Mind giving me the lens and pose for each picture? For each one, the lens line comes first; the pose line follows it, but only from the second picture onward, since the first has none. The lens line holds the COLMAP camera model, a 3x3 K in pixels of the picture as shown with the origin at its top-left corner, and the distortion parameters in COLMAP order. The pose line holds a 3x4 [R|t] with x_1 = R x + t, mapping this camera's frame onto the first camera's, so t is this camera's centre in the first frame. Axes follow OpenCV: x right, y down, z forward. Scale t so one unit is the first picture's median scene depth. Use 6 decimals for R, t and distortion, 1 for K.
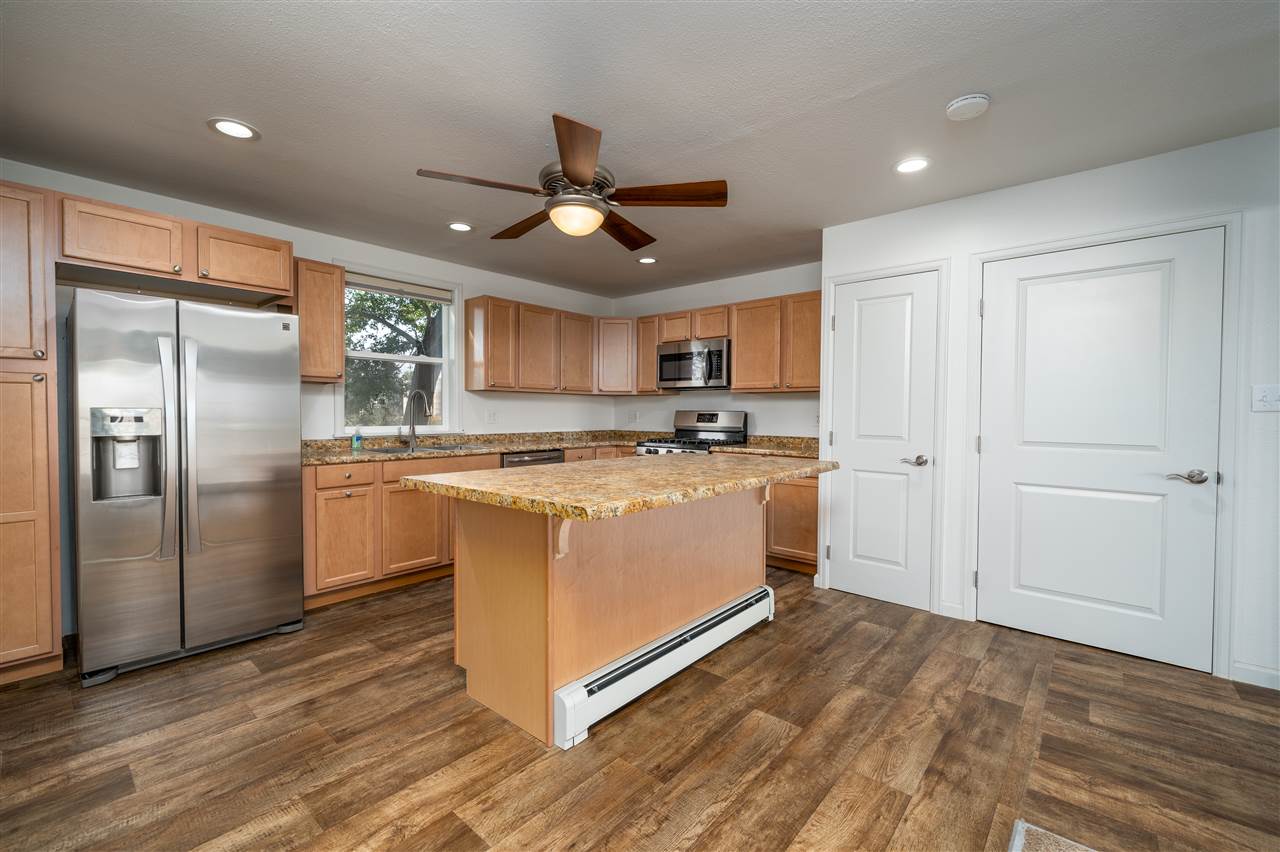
lens RADIAL K [[535.0, 0, 637.1], [0, 535.0, 427.0], [0, 0, 1]] dist [-0.001144, -0.000501]
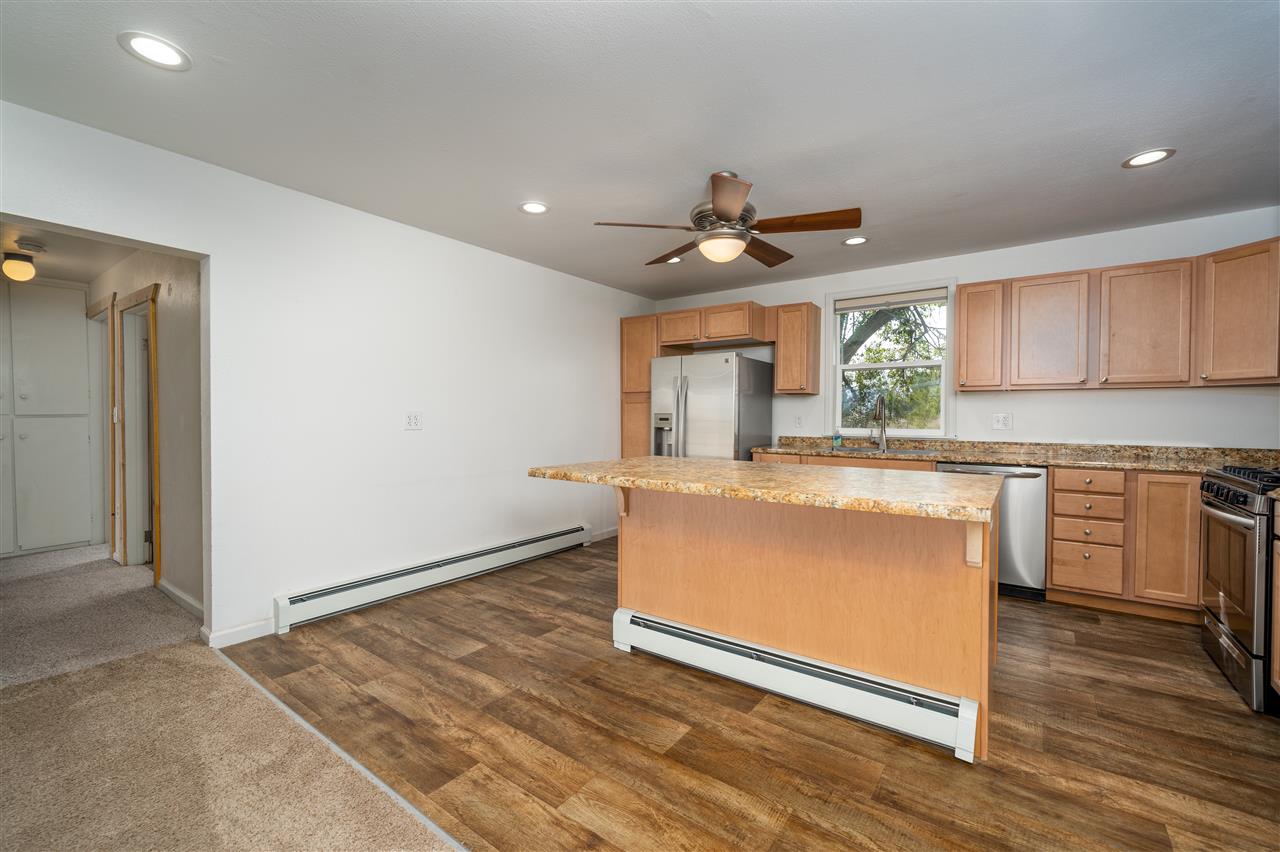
lens RADIAL K [[535.0, 0, 640.6], [0, 535.0, 422.4], [0, 0, 1]] dist [-0.001144, -0.000501]
pose [[0.084392, 0.011810, -0.996363, 0.857581], [-0.029248, 0.999528, 0.009370, -0.014881], [0.996003, 0.028351, 0.084698, 0.605293]]
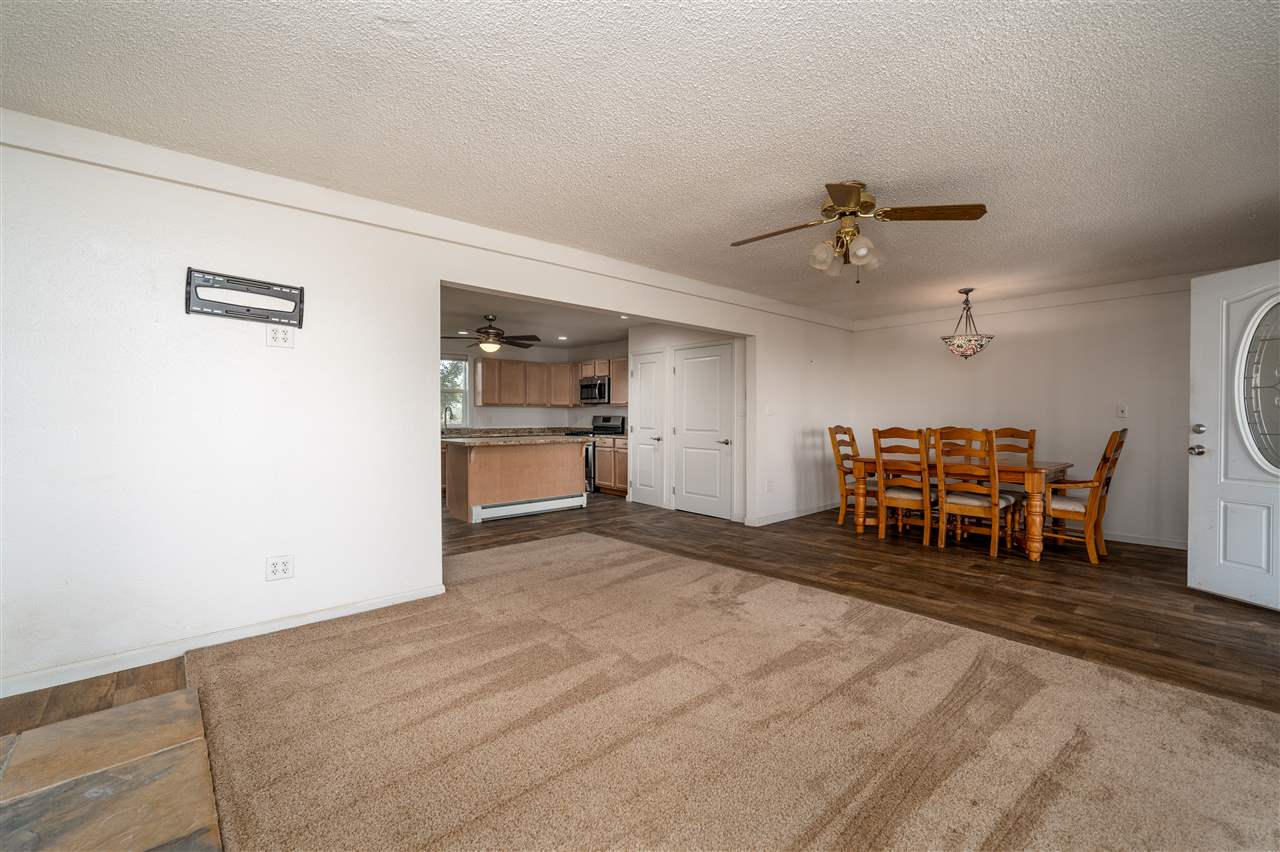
lens RADIAL K [[535.0, 0, 640.6], [0, 535.0, 420.3], [0, 0, 1]] dist [-0.001144, -0.000501]
pose [[0.992690, -0.001782, -0.120680, 0.809730], [-0.000457, 0.999828, -0.018522, 0.030442], [0.120692, 0.018442, 0.992519, -1.341802]]
